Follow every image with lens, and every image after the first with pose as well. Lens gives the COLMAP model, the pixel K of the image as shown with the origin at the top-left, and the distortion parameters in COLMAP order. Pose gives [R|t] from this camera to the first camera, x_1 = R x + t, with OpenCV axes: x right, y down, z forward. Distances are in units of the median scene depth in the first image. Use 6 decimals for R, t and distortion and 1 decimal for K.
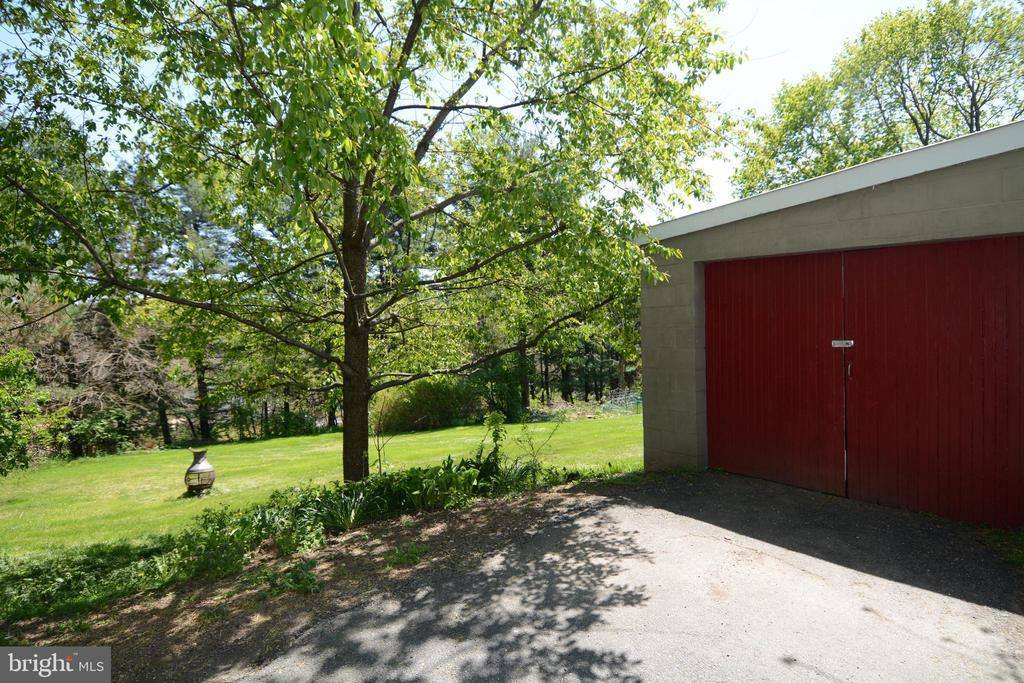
lens RADIAL K [[525.1, 0, 512.0], [0, 525.1, 341.5], [0, 0, 1]] dist [0.001441, 0.000244]
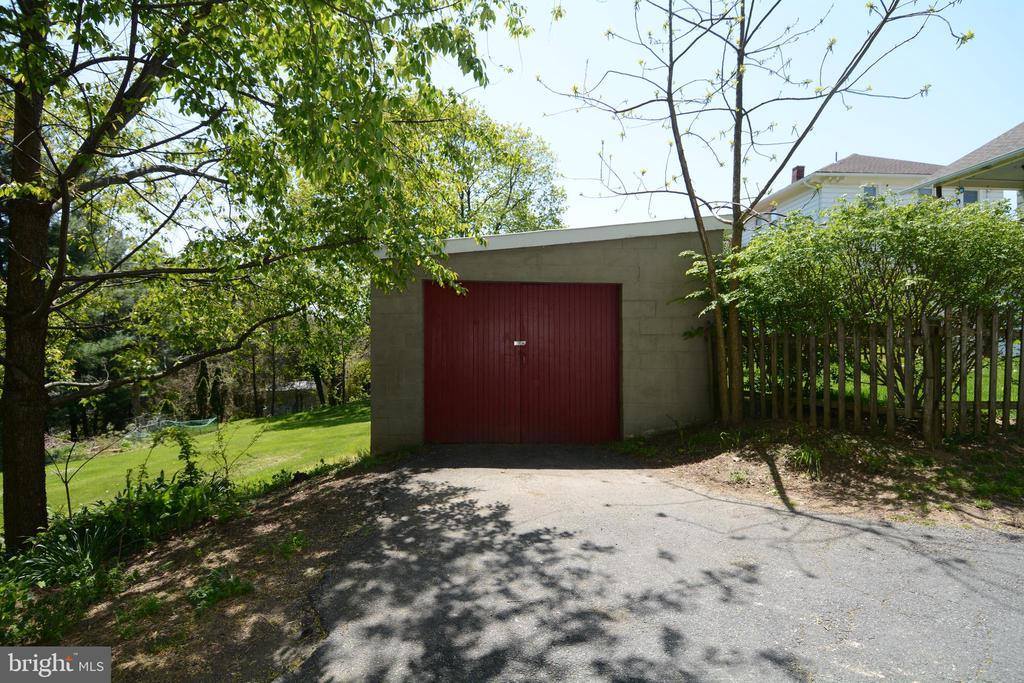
lens RADIAL K [[525.1, 0, 512.0], [0, 525.1, 341.5], [0, 0, 1]] dist [0.001441, 0.000244]
pose [[0.639808, 0.015981, 0.768369, -0.614284], [0.011332, 0.999479, -0.030224, 0.049914], [-0.768452, 0.028044, 0.639293, 0.033241]]
